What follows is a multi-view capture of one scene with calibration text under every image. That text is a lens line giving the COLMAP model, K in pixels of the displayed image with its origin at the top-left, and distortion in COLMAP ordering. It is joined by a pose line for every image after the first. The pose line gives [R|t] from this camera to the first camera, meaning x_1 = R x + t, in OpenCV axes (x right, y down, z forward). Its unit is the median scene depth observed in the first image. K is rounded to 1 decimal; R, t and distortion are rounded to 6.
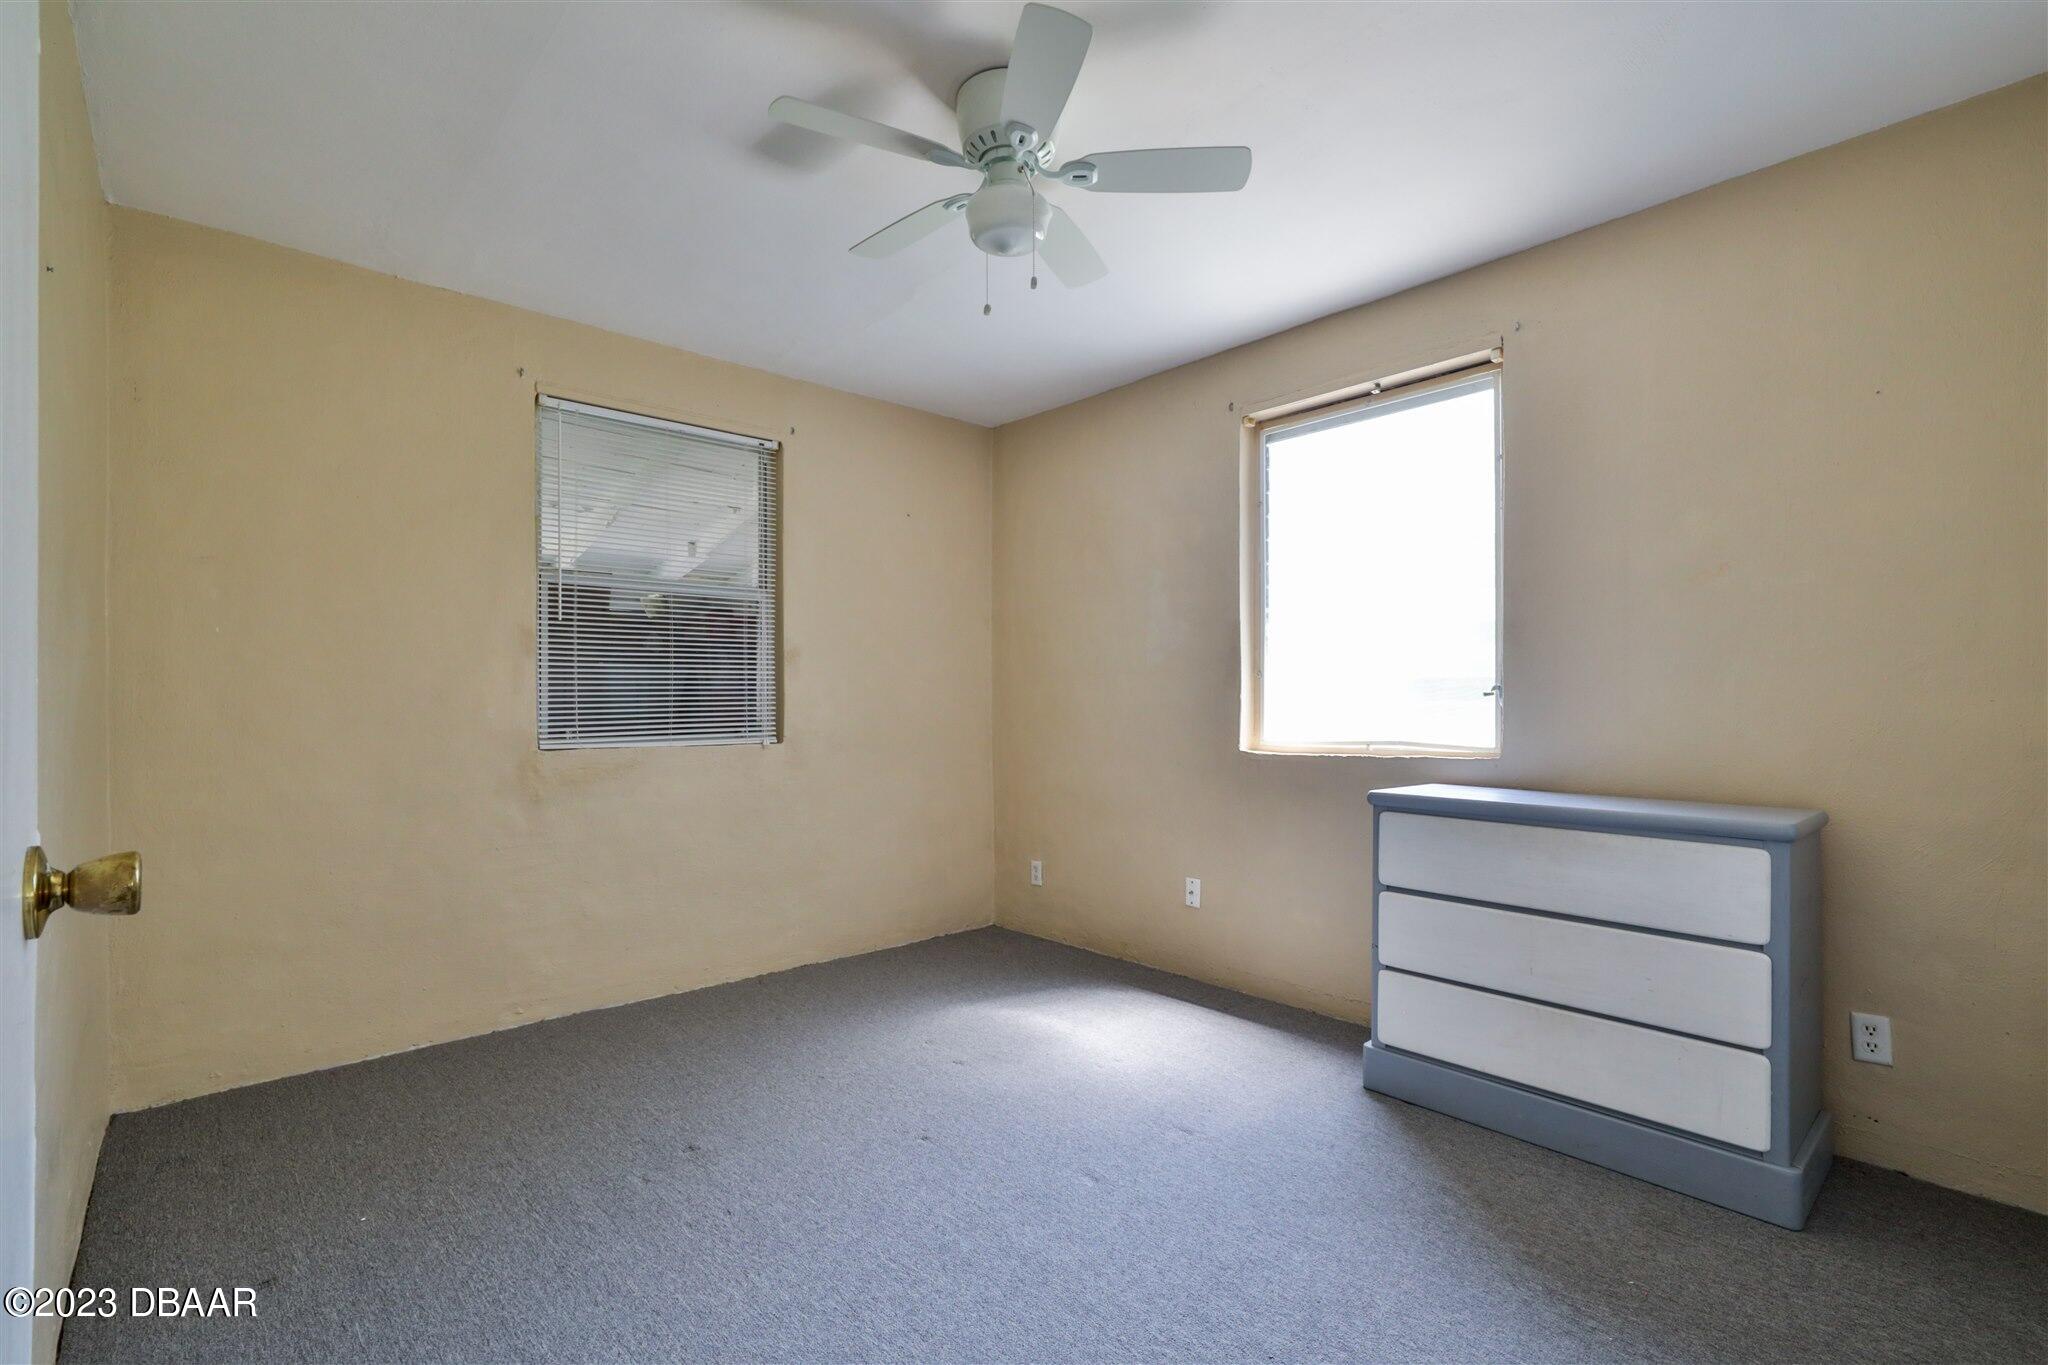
lens RADIAL K [[918.7, 0, 1018.1], [0, 918.7, 698.6], [0, 0, 1]] dist [0.001510, 0.000169]
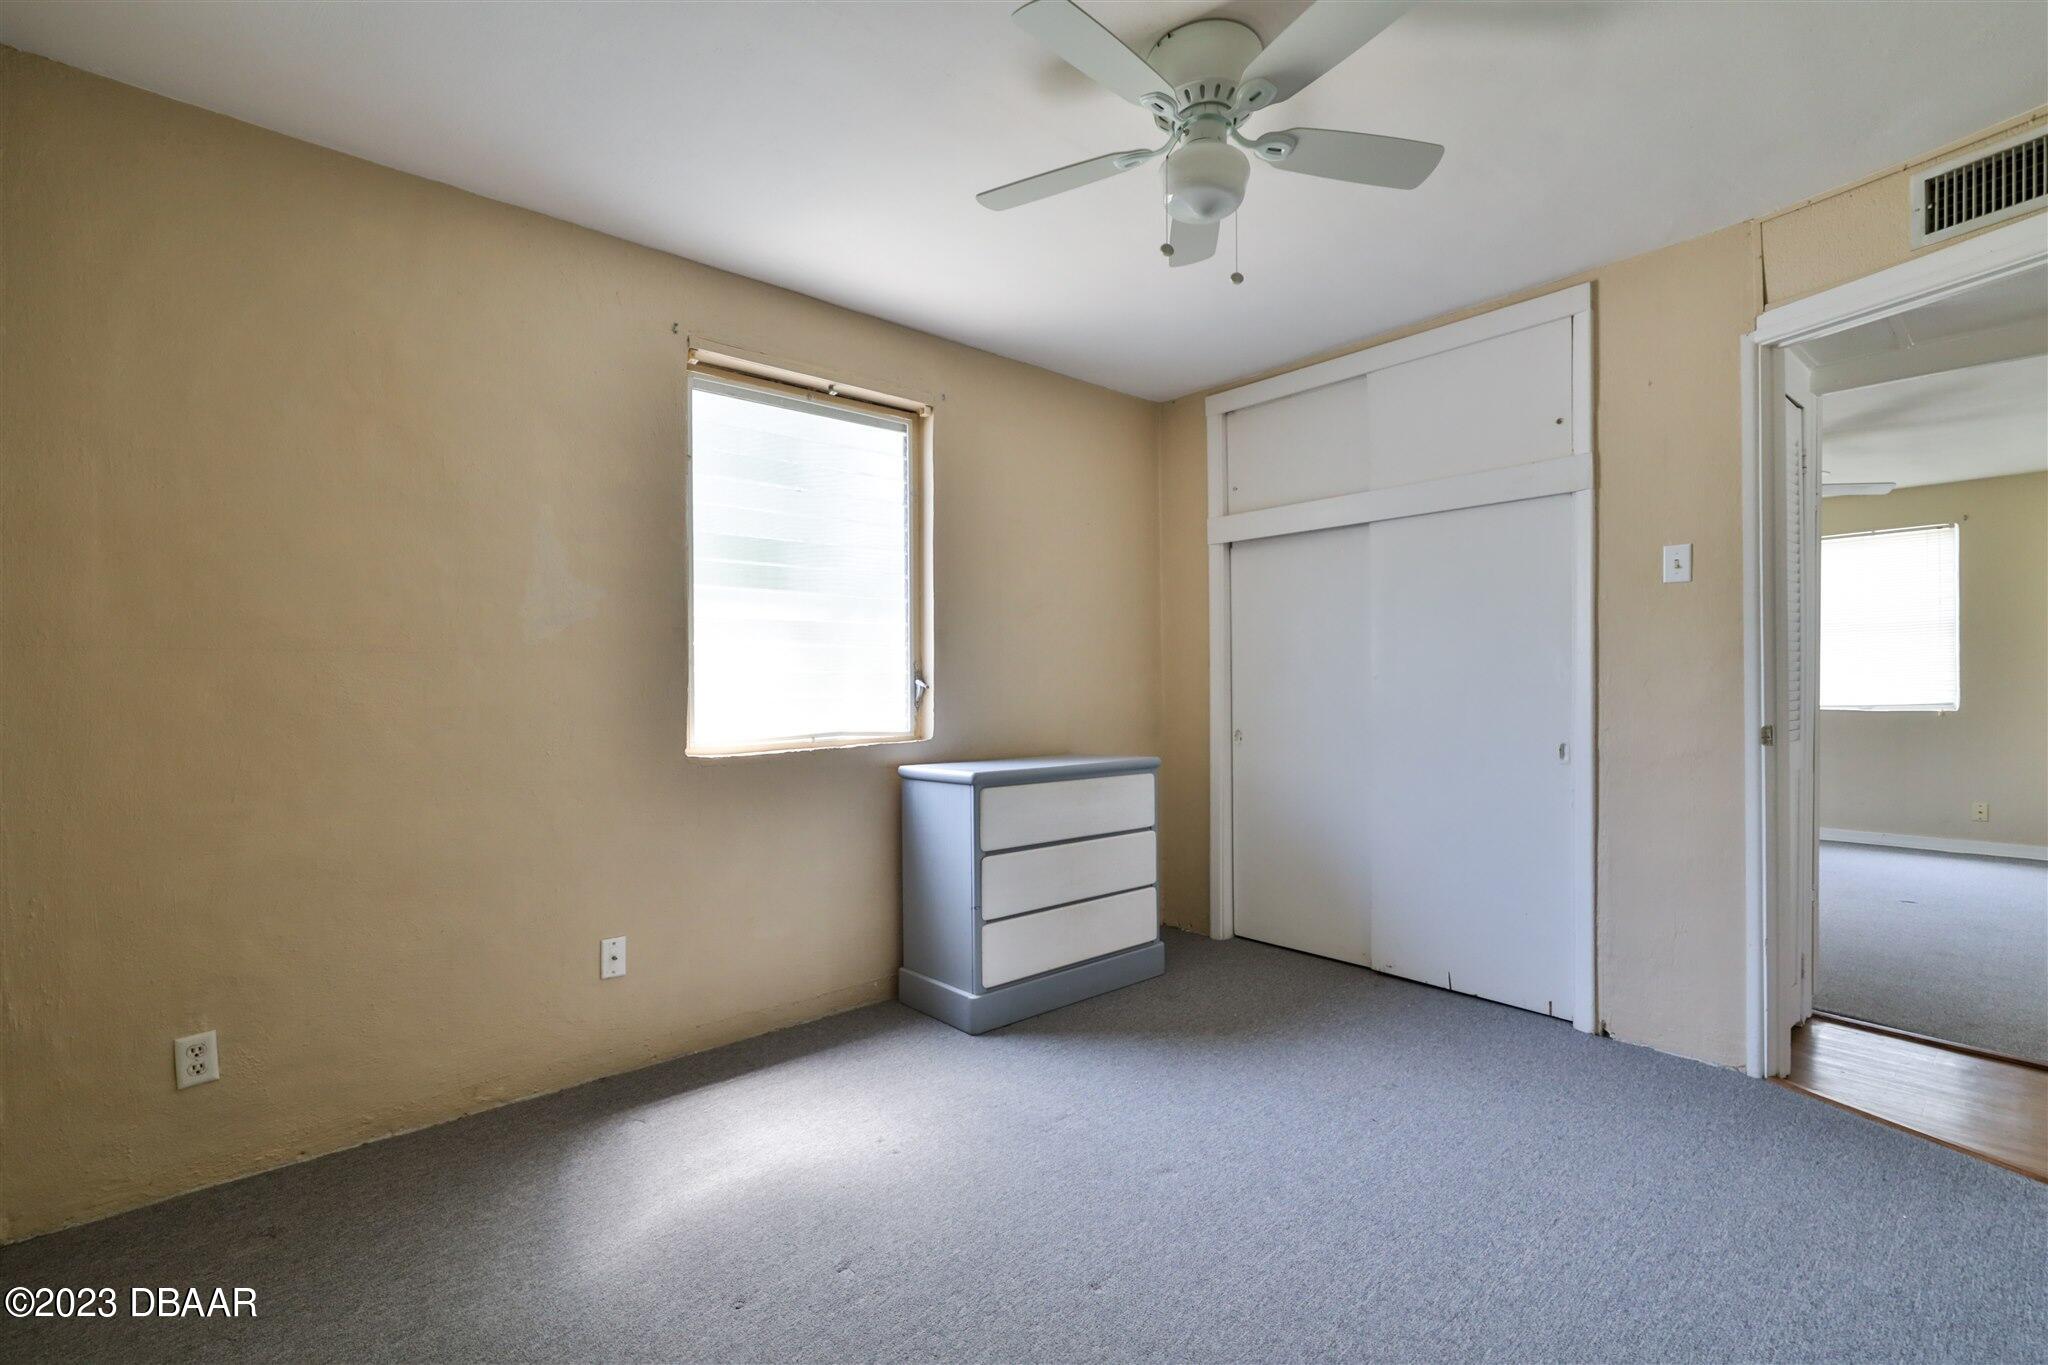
lens RADIAL K [[908.6, 0, 1024.0], [0, 908.6, 682.5], [0, 0, 1]] dist [0.000732, 0.000109]
pose [[0.011073, 0.006853, 0.999915, -0.655310], [0.002696, 0.999973, -0.006883, -0.003014], [-0.999935, 0.002772, 0.011054, 0.818312]]
